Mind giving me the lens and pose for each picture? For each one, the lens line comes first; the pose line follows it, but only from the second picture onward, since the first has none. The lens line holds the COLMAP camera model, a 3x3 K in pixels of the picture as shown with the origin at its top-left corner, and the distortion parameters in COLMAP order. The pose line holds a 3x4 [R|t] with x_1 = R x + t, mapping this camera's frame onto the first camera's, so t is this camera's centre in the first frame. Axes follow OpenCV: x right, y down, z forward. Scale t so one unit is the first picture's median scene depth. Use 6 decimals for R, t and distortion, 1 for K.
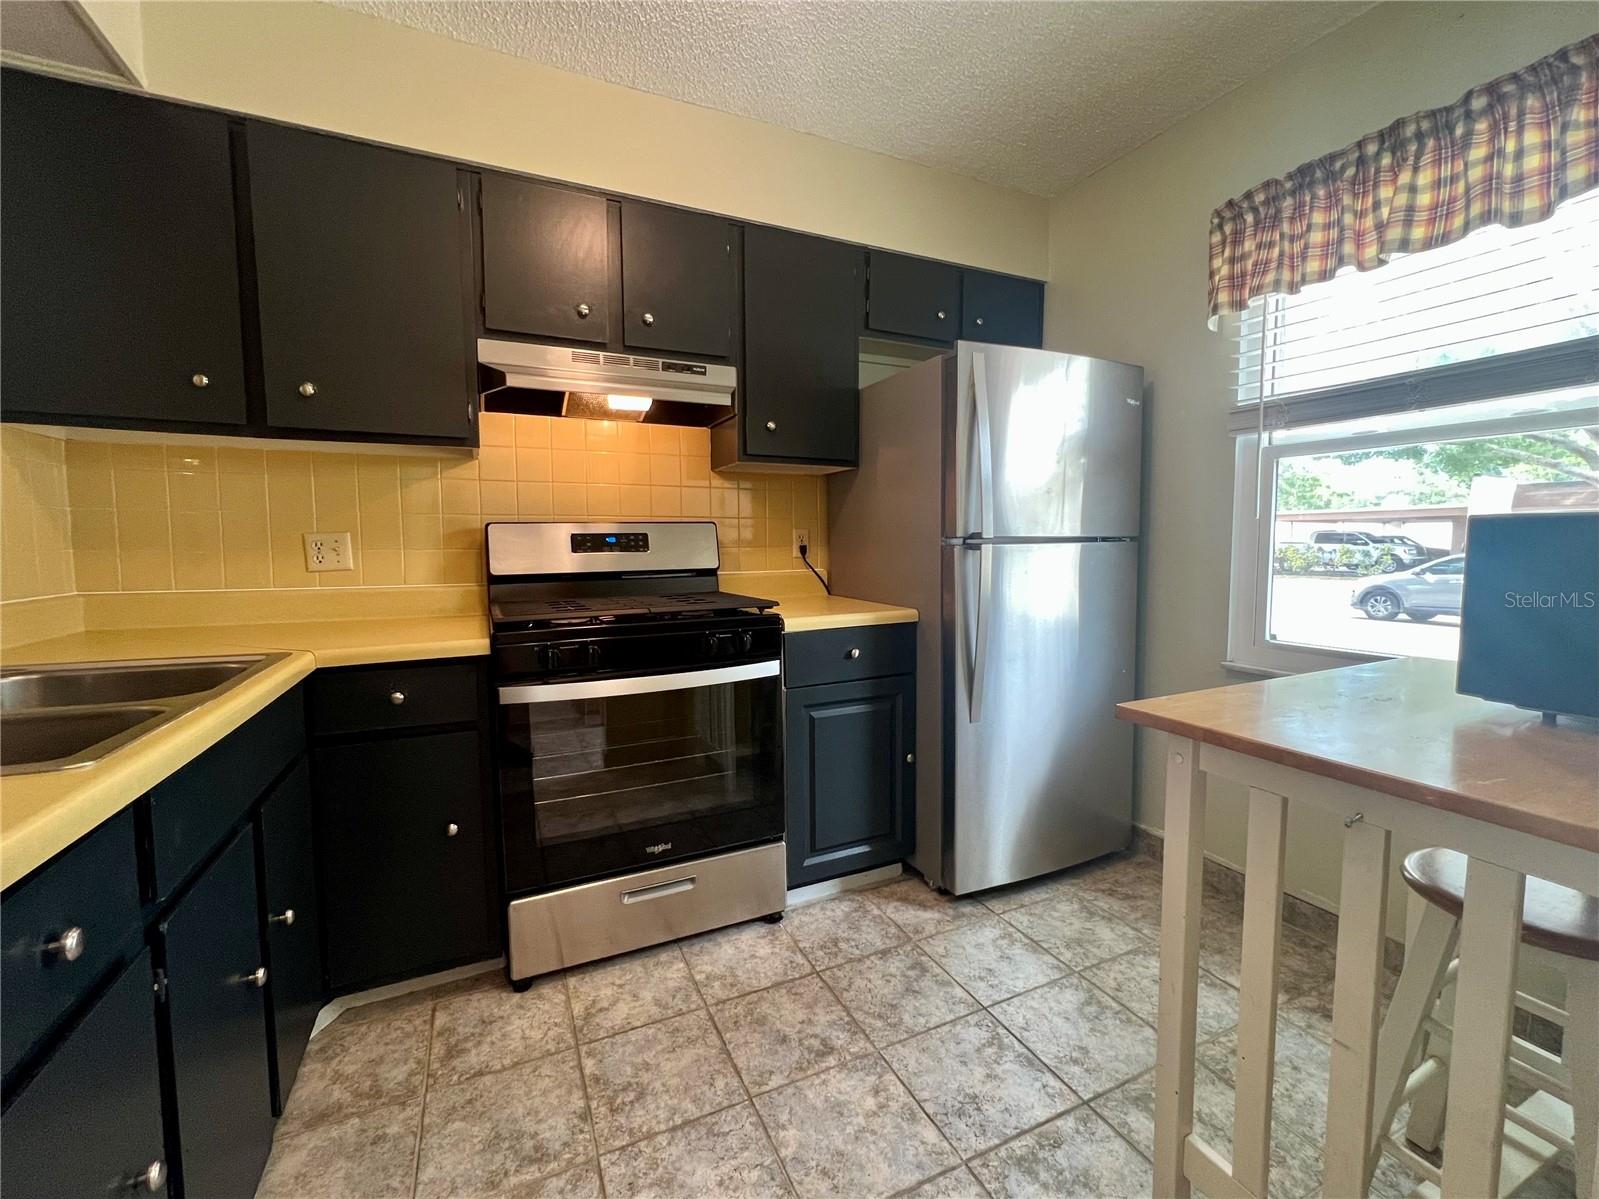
lens RADIAL K [[661.4, 0, 800.2], [0, 661.4, 588.9], [0, 0, 1]] dist [0.000512, 0.000379]
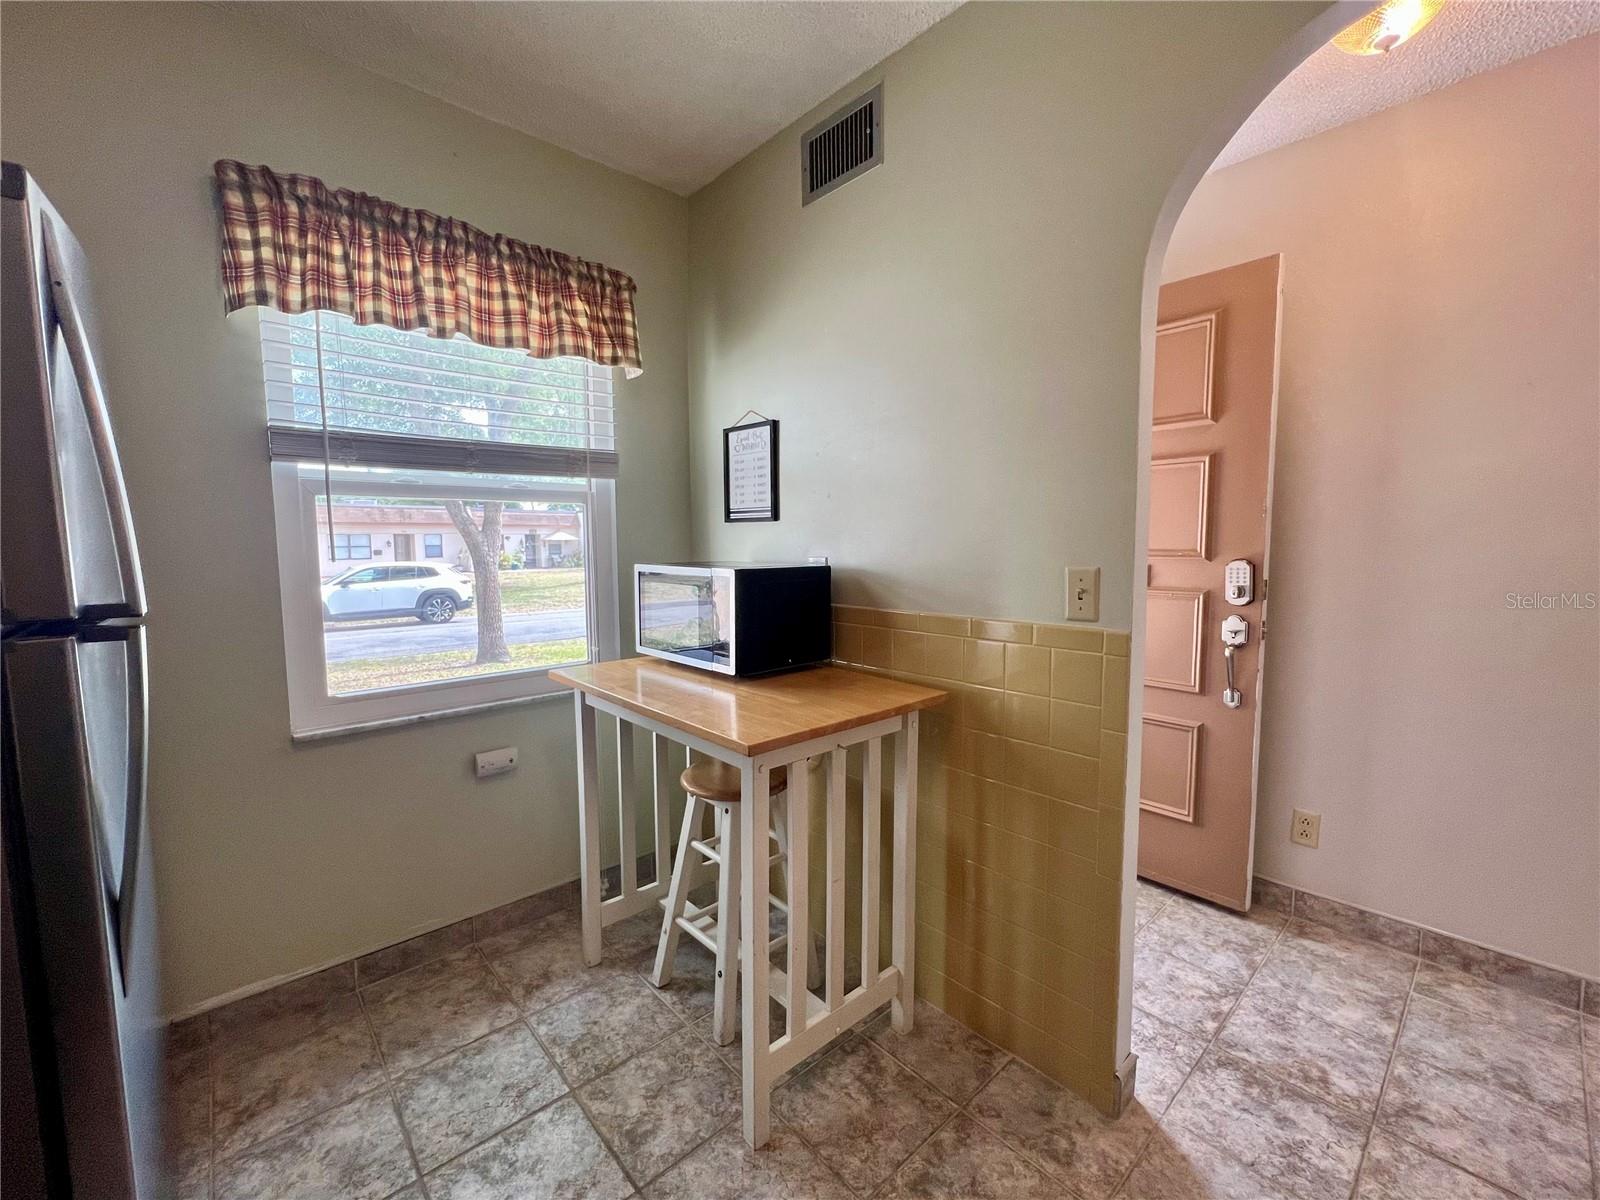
lens RADIAL K [[640.3, 0, 800.0], [0, 640.3, 600.0], [0, 0, 1]] dist [-0.012865, -0.000053]
pose [[-0.281566, -0.072568, 0.956794, -0.351075], [0.087299, 0.991063, 0.100857, -0.103321], [-0.955562, 0.111925, -0.272715, 0.755652]]
